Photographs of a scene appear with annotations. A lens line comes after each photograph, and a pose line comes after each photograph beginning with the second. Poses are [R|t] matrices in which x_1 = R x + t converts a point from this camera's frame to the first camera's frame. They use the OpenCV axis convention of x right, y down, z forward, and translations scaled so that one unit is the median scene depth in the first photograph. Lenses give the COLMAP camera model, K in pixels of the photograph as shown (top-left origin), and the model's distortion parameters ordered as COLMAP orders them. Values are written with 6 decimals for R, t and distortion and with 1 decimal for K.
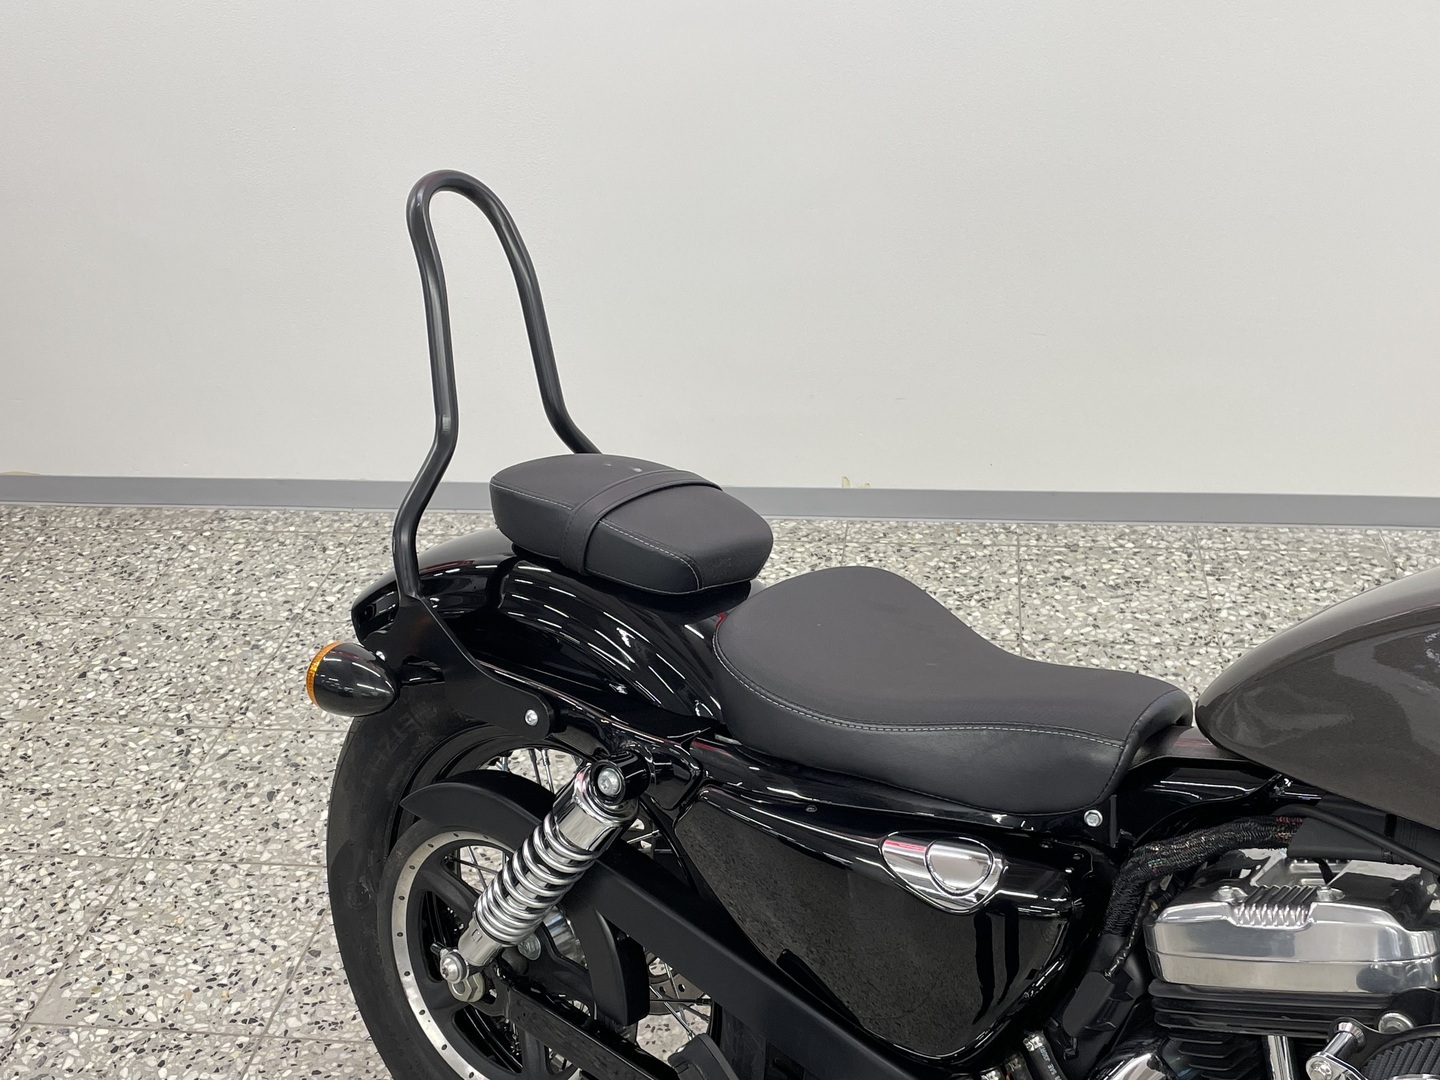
lens RADIAL K [[1675.8, 0, 719.7], [0, 1675.8, 545.1], [0, 0, 1]] dist [0.058516, 0.000000]
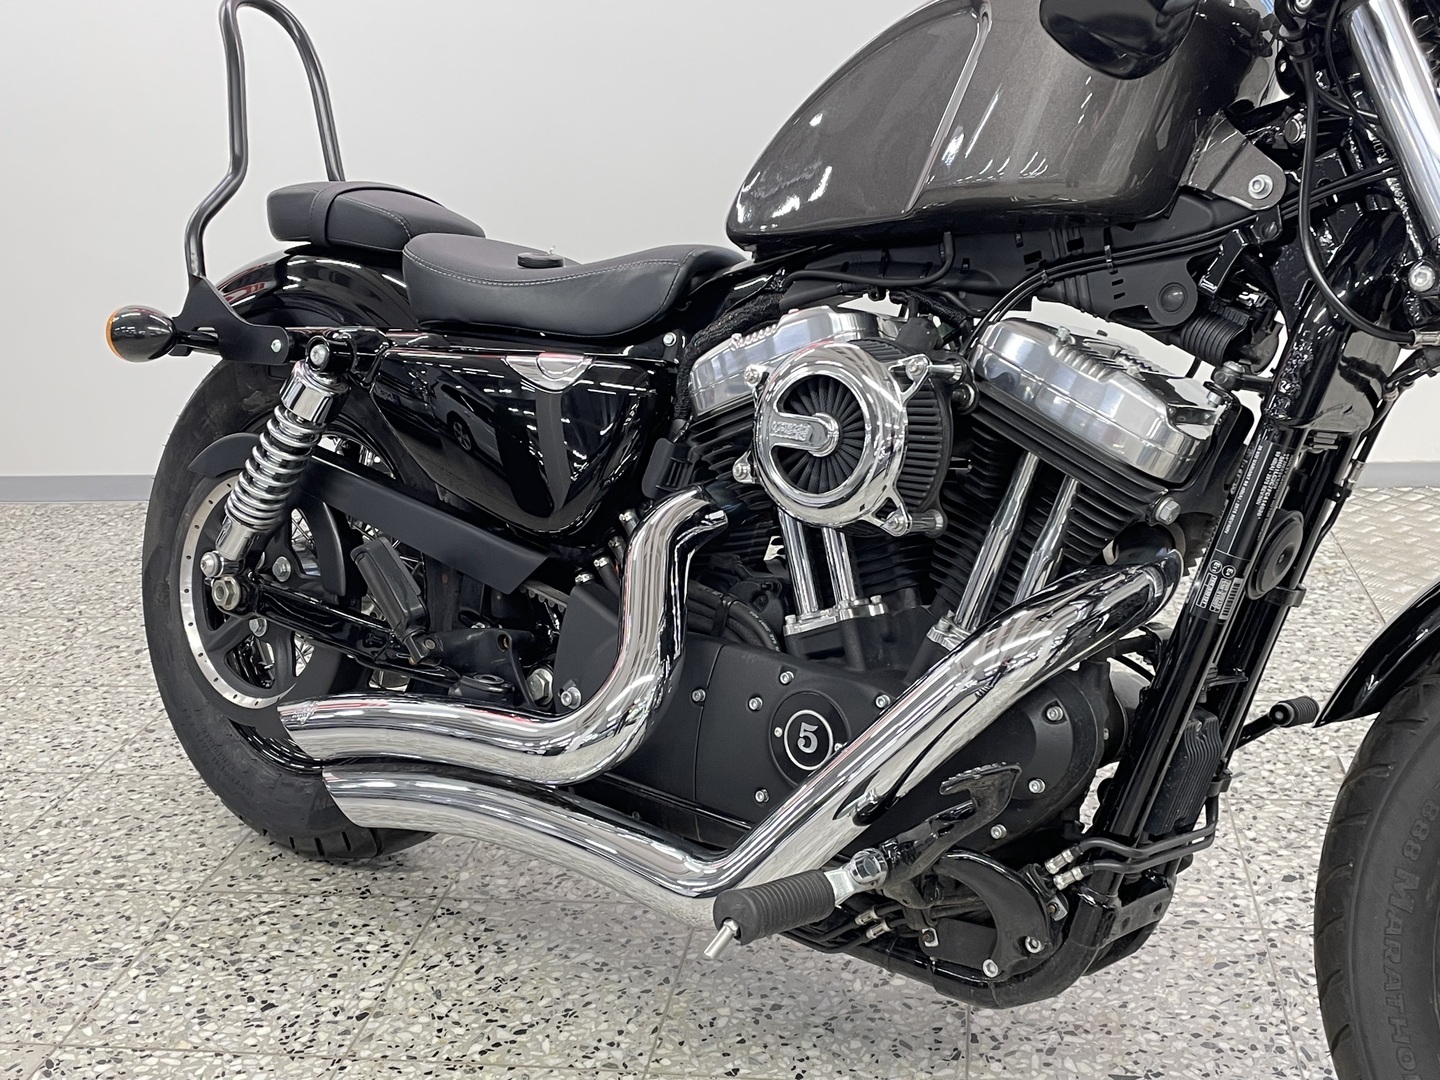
lens RADIAL K [[1675.8, 0, 718.4], [0, 1675.8, 555.4], [0, 0, 1]] dist [0.058516, 0.000000]
pose [[0.999758, 0.008513, -0.020293, 0.166352], [-0.012284, 0.980991, -0.193663, 0.334944], [0.018259, 0.193865, 0.980858, -0.142832]]
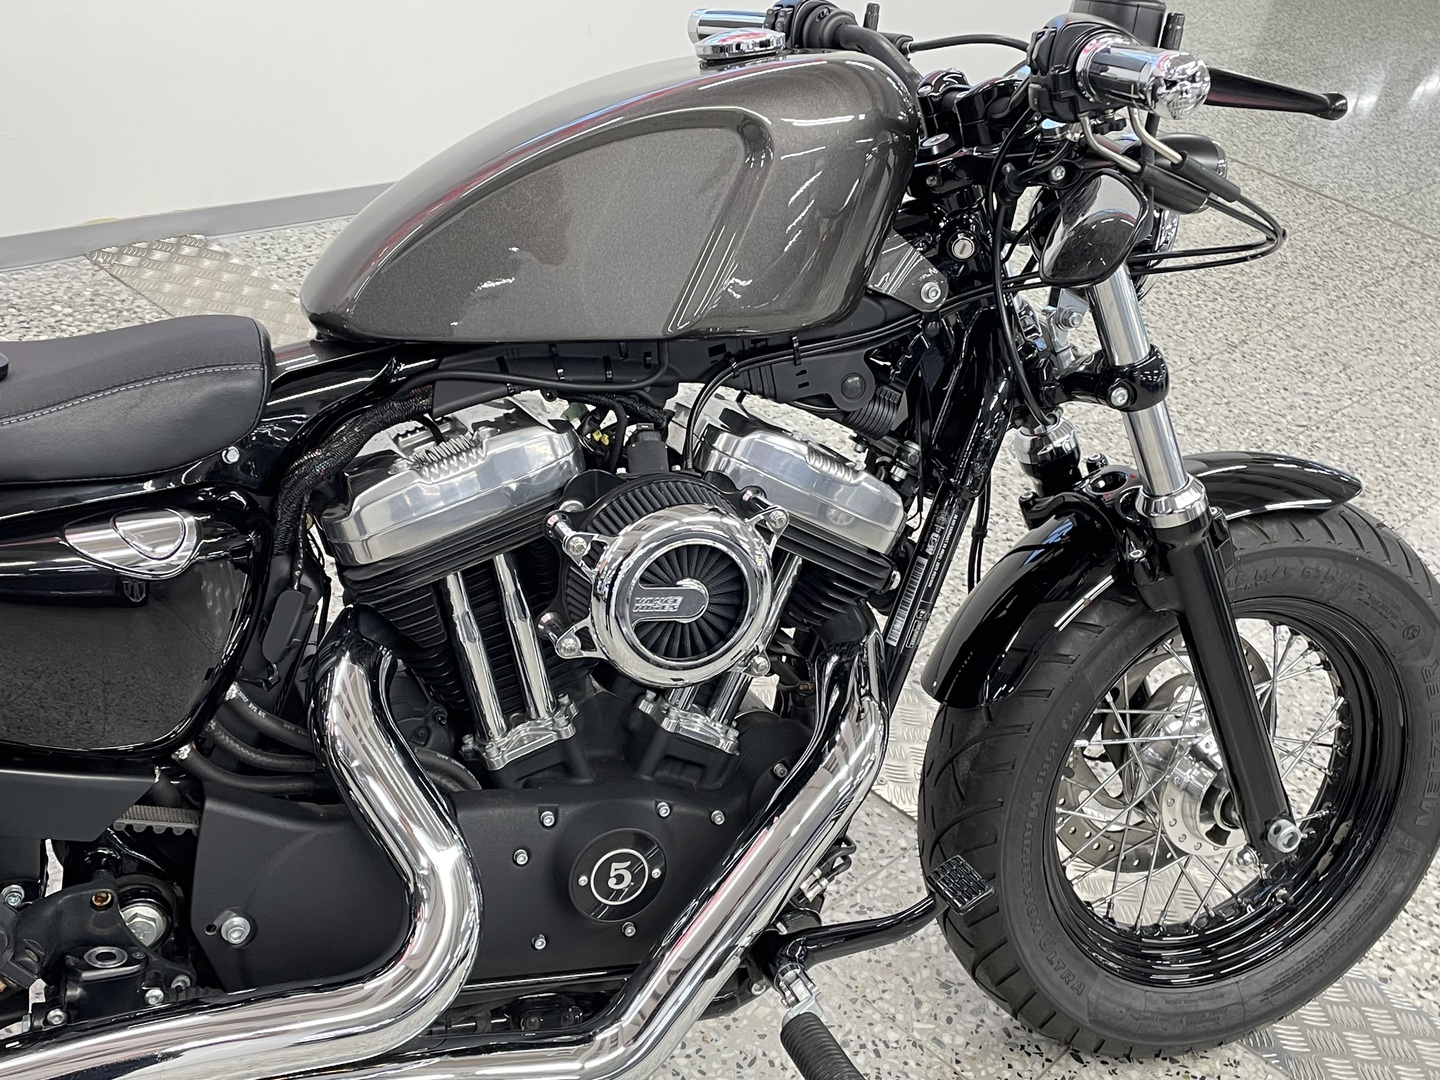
lens RADIAL K [[1675.8, 0, 732.0], [0, 1675.8, 548.7], [0, 0, 1]] dist [0.058516, 0.000000]
pose [[0.510624, -0.287975, 0.810144, -0.265899], [0.206931, 0.955707, 0.209291, 0.038257], [-0.834531, 0.060775, 0.547598, 0.113983]]
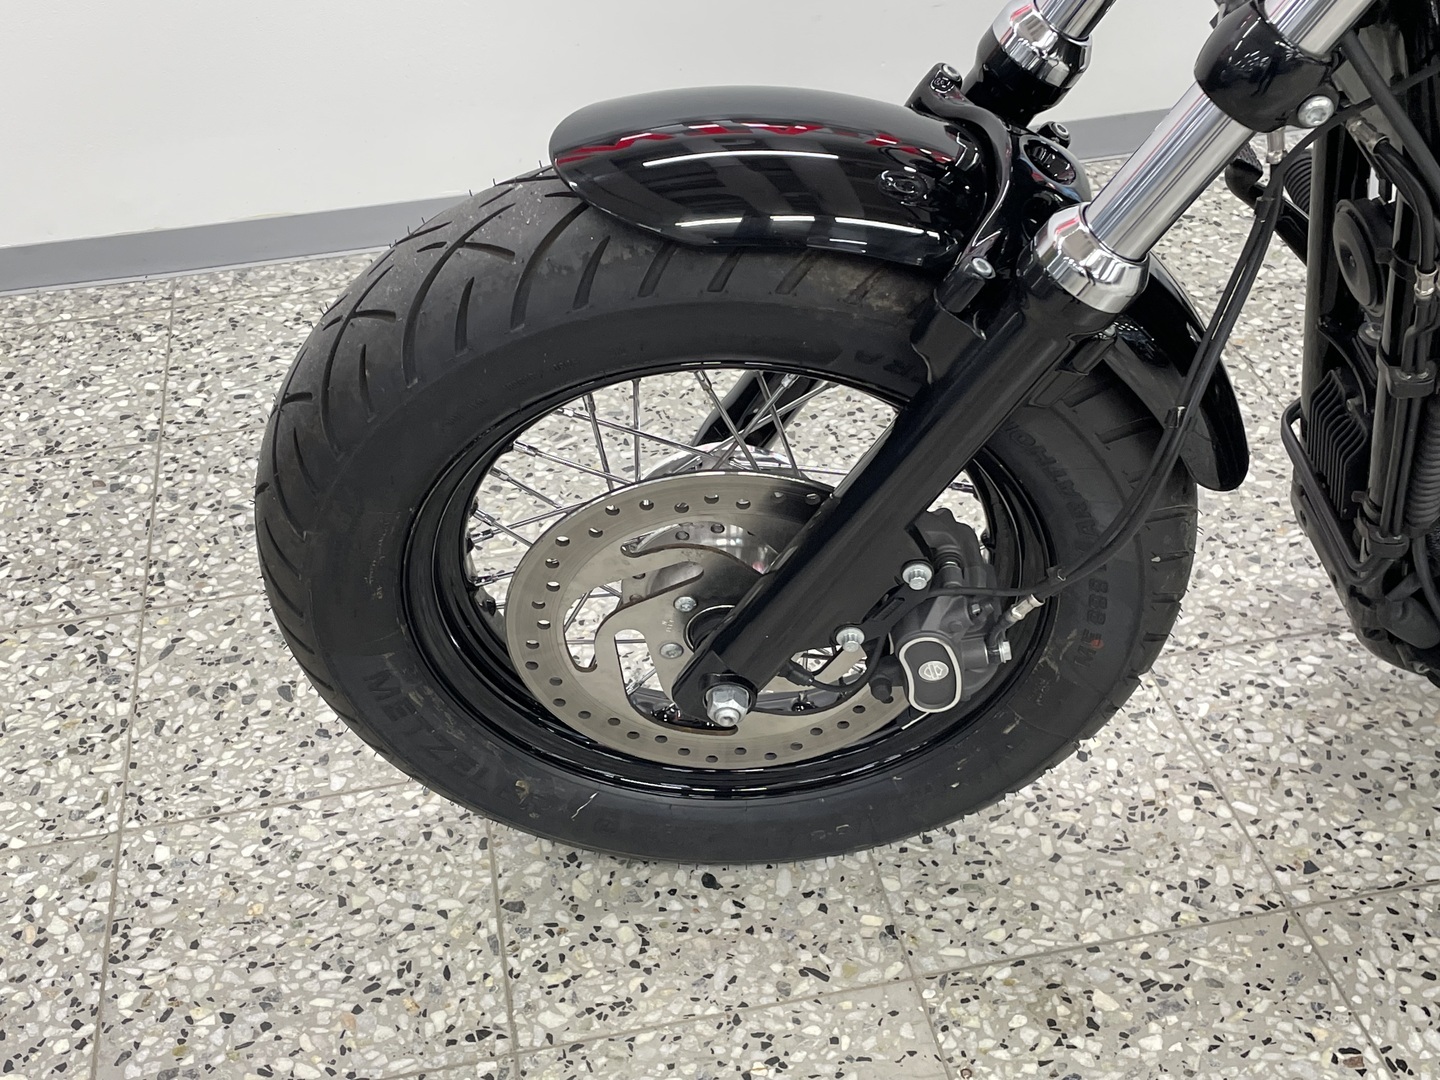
lens RADIAL K [[1783.1, 0, 731.2], [0, 1783.1, 549.9], [0, 0, 1]] dist [0.067121, 0.000000]
pose [[0.942402, -0.183233, 0.279827, -0.318913], [0.149348, 0.979088, 0.138139, 0.030582], [-0.299287, -0.088391, 0.950060, 0.345321]]
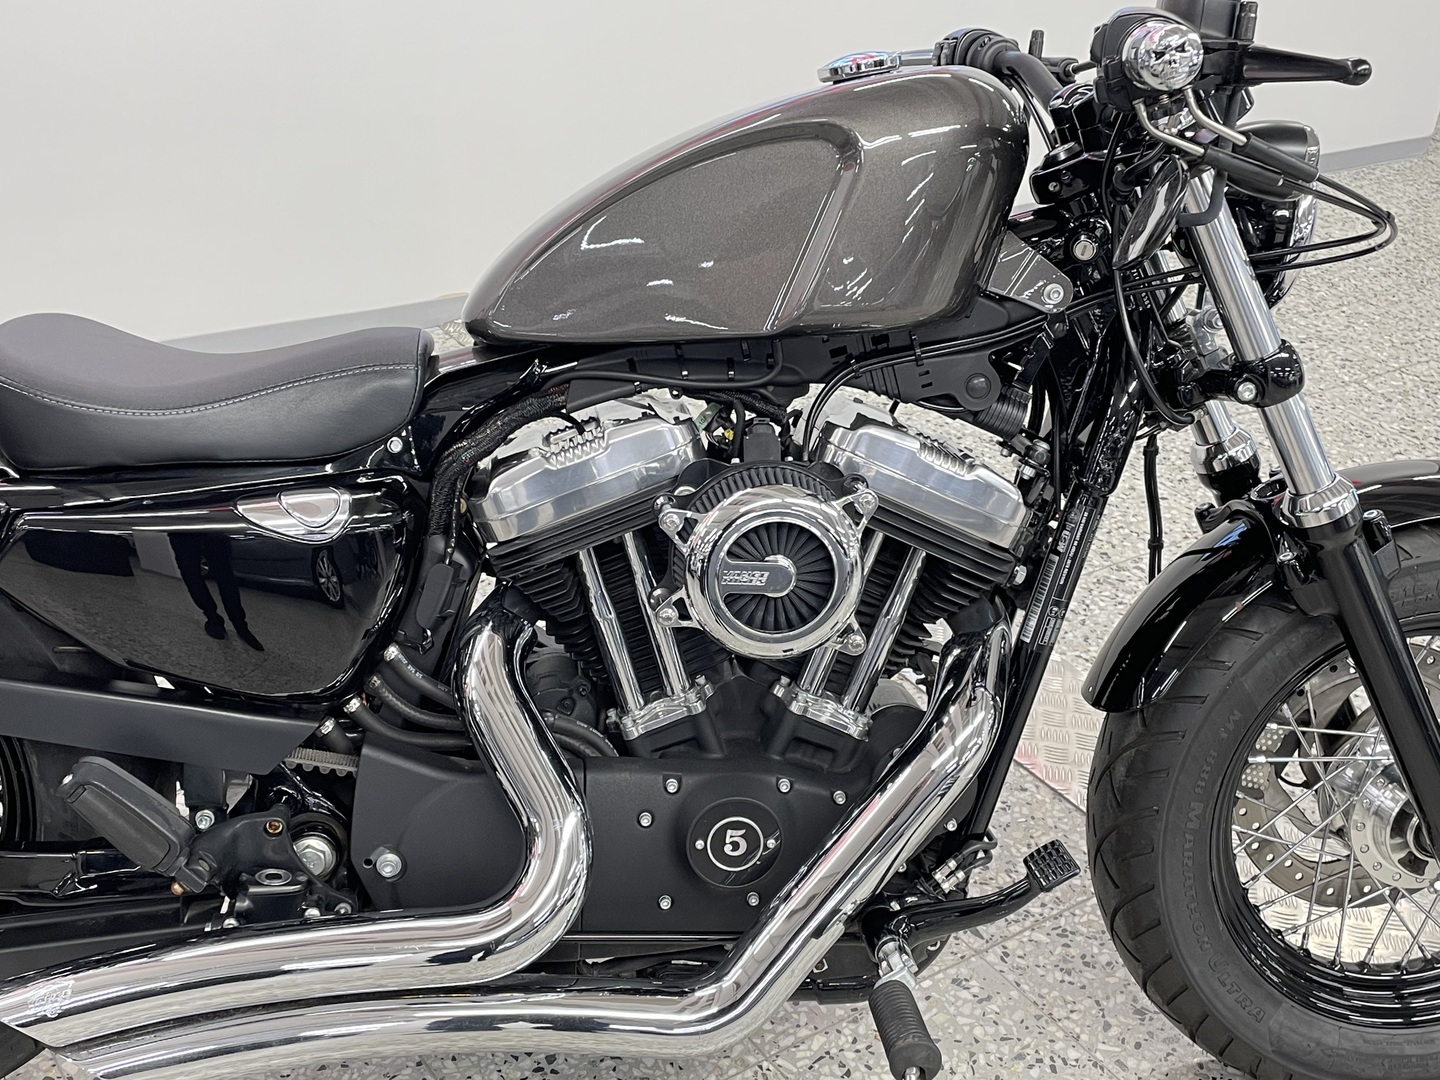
lens RADIAL K [[1675.8, 0, 725.9], [0, 1675.8, 540.4], [0, 0, 1]] dist [0.058516, 0.000000]
pose [[0.707053, -0.234408, 0.667180, -0.233427], [0.232842, 0.968024, 0.093349, 0.098465], [-0.667728, 0.089345, 0.739024, -0.001583]]
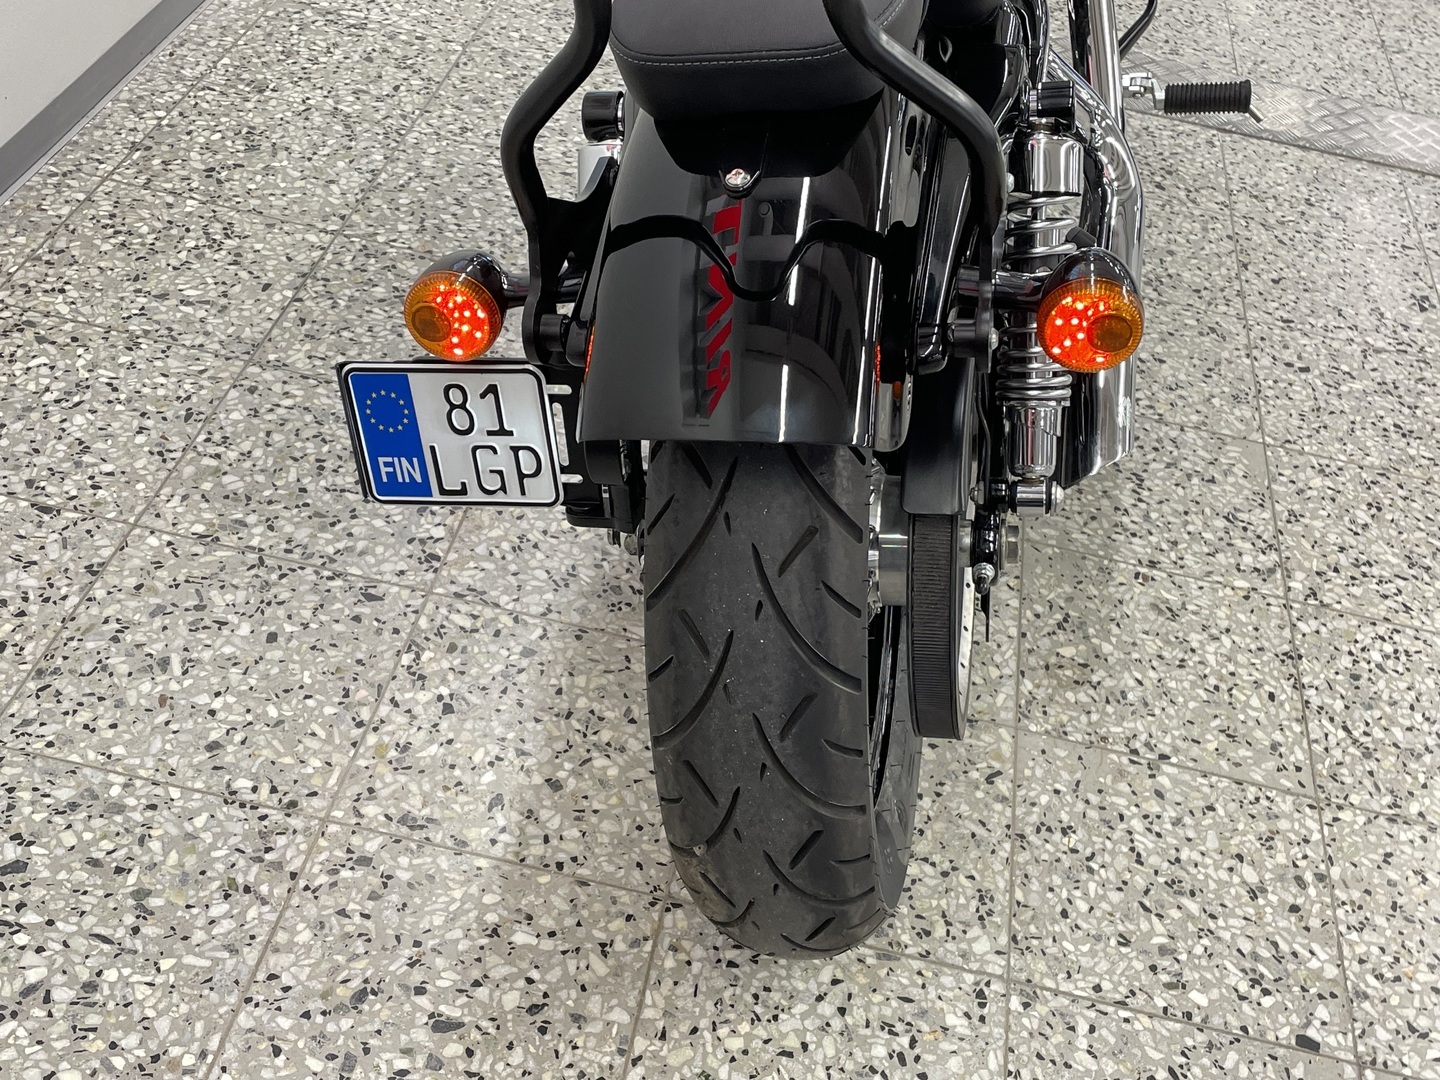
lens RADIAL K [[1675.8, 0, 740.4], [0, 1675.8, 534.7], [0, 0, 1]] dist [0.058516, 0.000000]
pose [[0.003809, -0.602644, 0.798001, -0.672922], [0.346053, 0.749496, 0.564361, -0.272857], [-0.938207, 0.274001, 0.211402, 0.834352]]
